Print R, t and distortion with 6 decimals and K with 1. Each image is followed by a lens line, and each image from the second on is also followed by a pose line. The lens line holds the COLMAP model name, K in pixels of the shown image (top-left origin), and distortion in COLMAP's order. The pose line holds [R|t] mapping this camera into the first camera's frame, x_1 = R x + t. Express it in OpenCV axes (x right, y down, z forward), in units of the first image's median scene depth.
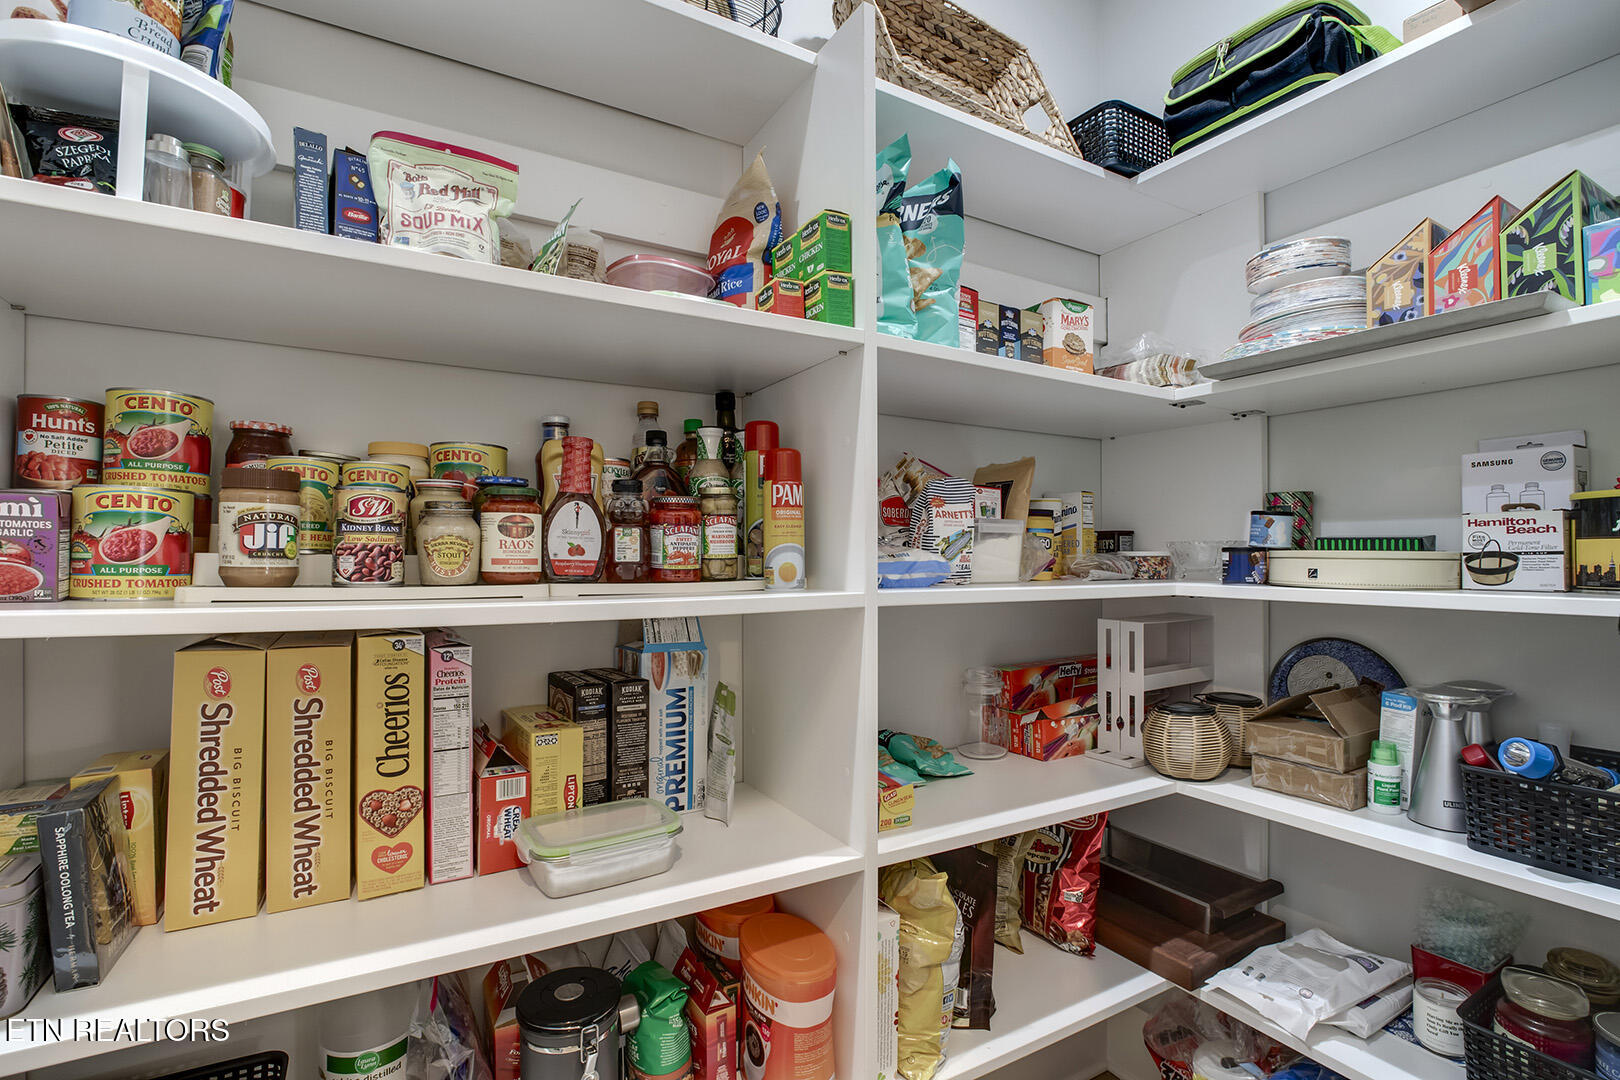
lens RADIAL K [[764.6, 0, 806.1], [0, 764.6, 553.1], [0, 0, 1]] dist [-0.024784, 0.006062]
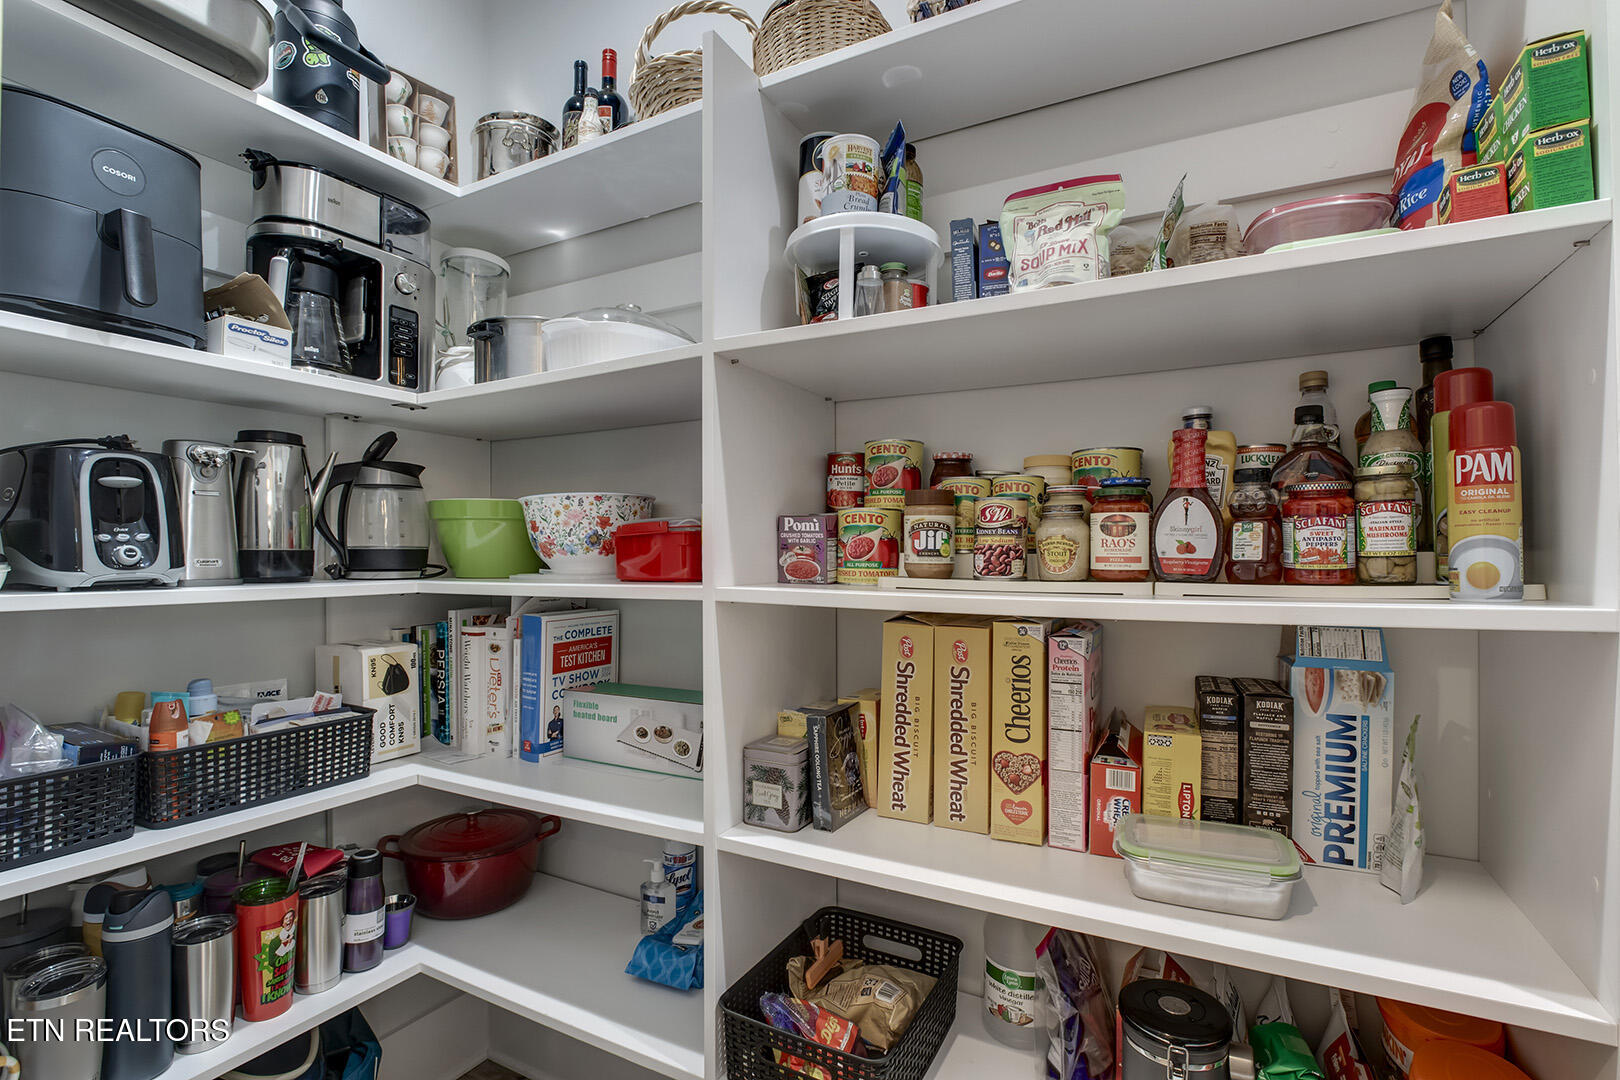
lens RADIAL K [[764.6, 0, 806.1], [0, 764.6, 553.1], [0, 0, 1]] dist [-0.024784, 0.006062]
pose [[0.516310, -0.004911, -0.856388, 0.274791], [0.006046, 0.999980, -0.002090, 0.001802], [0.856381, -0.004098, 0.516329, 0.103576]]
